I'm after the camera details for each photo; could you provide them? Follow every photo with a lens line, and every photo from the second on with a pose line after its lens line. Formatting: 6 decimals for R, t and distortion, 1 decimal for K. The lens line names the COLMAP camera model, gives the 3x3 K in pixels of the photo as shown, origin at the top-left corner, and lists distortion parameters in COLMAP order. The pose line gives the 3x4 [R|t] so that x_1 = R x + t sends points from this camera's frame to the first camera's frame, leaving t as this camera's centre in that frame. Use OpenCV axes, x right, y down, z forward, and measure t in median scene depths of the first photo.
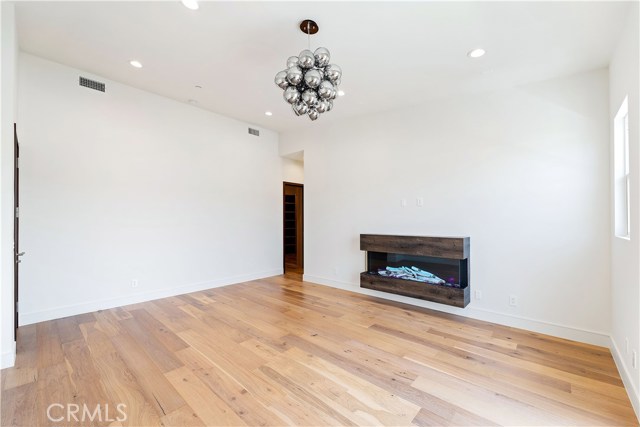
lens RADIAL K [[259.7, 0, 321.8], [0, 259.7, 217.5], [0, 0, 1]] dist [0.004162, -0.003178]
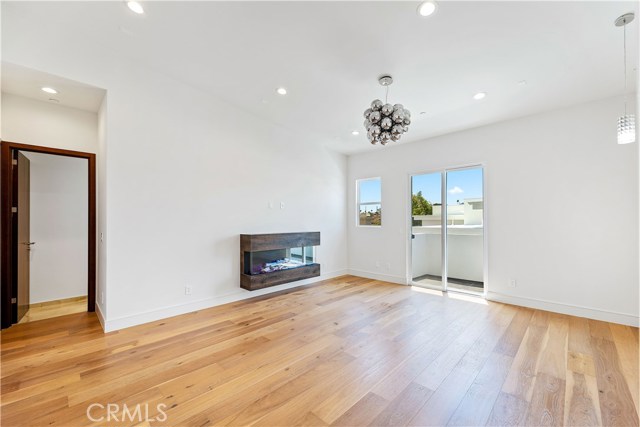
lens RADIAL K [[259.7, 0, 323.7], [0, 259.7, 217.1], [0, 0, 1]] dist [0.004162, -0.003178]
pose [[0.038304, 0.011330, 0.999202, -0.876832], [-0.008802, 0.999901, -0.011001, 0.006785], [-0.999227, -0.008373, 0.038400, 0.775735]]
